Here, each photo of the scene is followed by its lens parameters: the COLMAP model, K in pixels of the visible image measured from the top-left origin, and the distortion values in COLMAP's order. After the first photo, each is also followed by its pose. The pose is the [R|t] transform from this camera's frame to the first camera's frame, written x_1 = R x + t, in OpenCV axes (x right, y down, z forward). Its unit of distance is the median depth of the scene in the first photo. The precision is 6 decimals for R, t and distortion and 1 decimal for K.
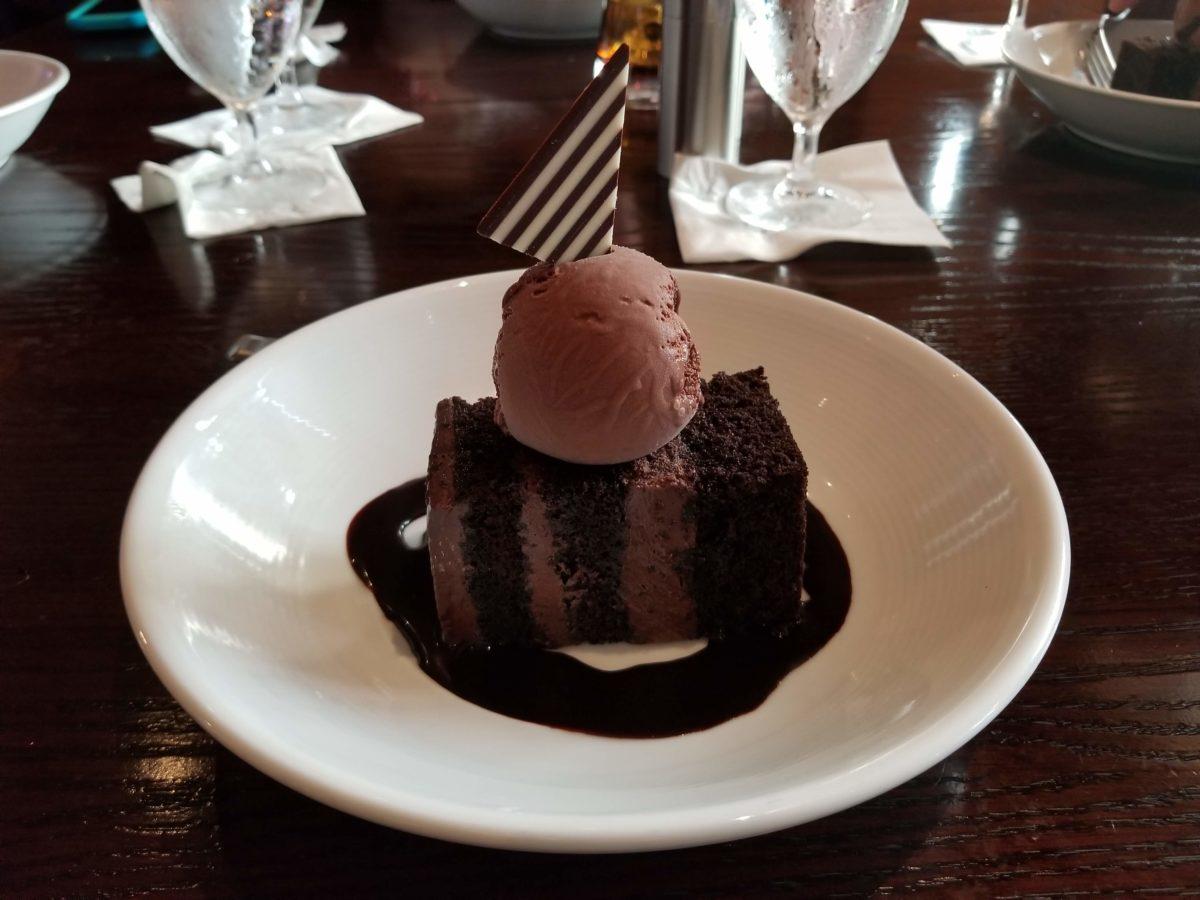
lens RADIAL K [[913.7, 0, 600.0], [0, 913.7, 450.0], [0, 0, 1]] dist [0.004799, 0.001822]
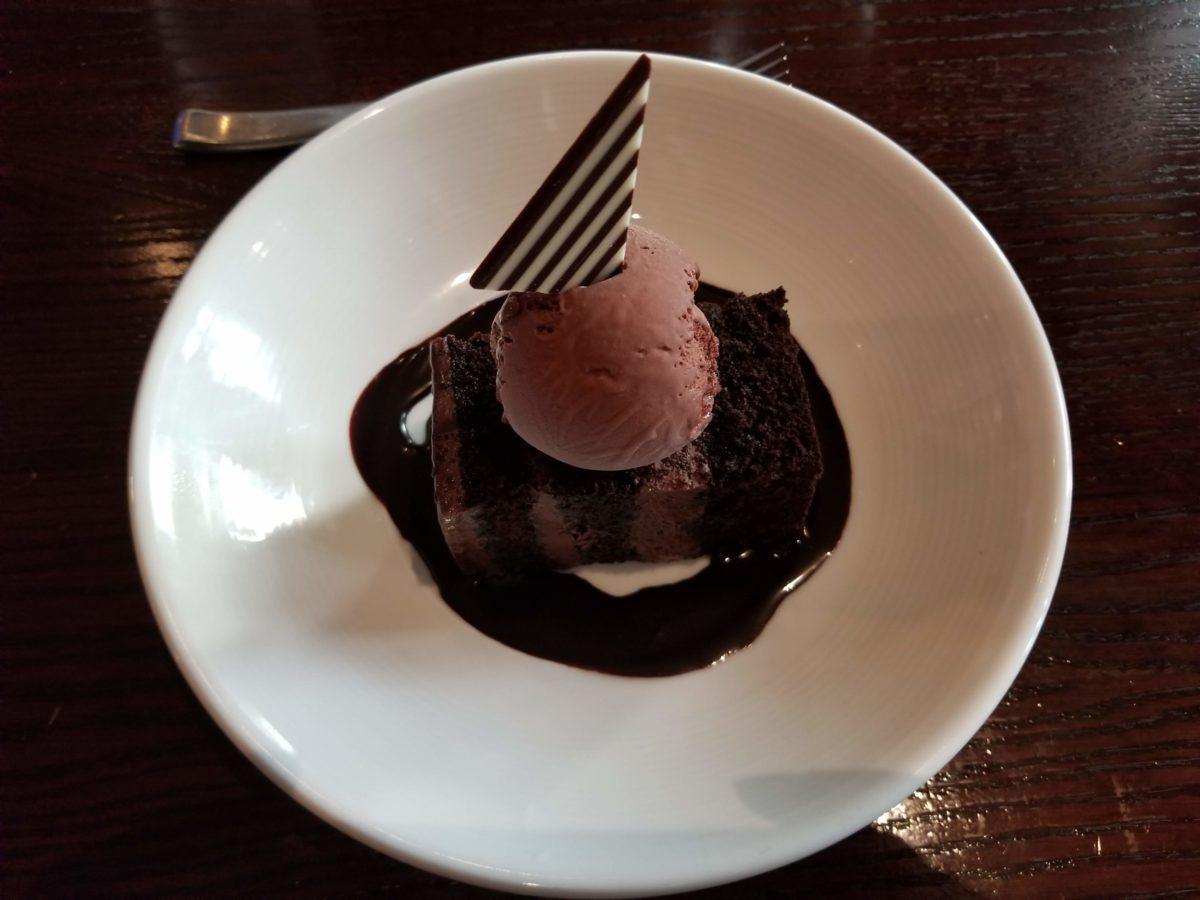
lens RADIAL K [[912.6, 0, 600.0], [0, 912.6, 450.0], [0, 0, 1]] dist [-0.014098, -0.003561]
pose [[0.999809, -0.016858, 0.009858, -0.020451], [0.009950, 0.874102, 0.485641, -0.464903], [-0.016804, -0.485451, 0.874103, 0.154230]]
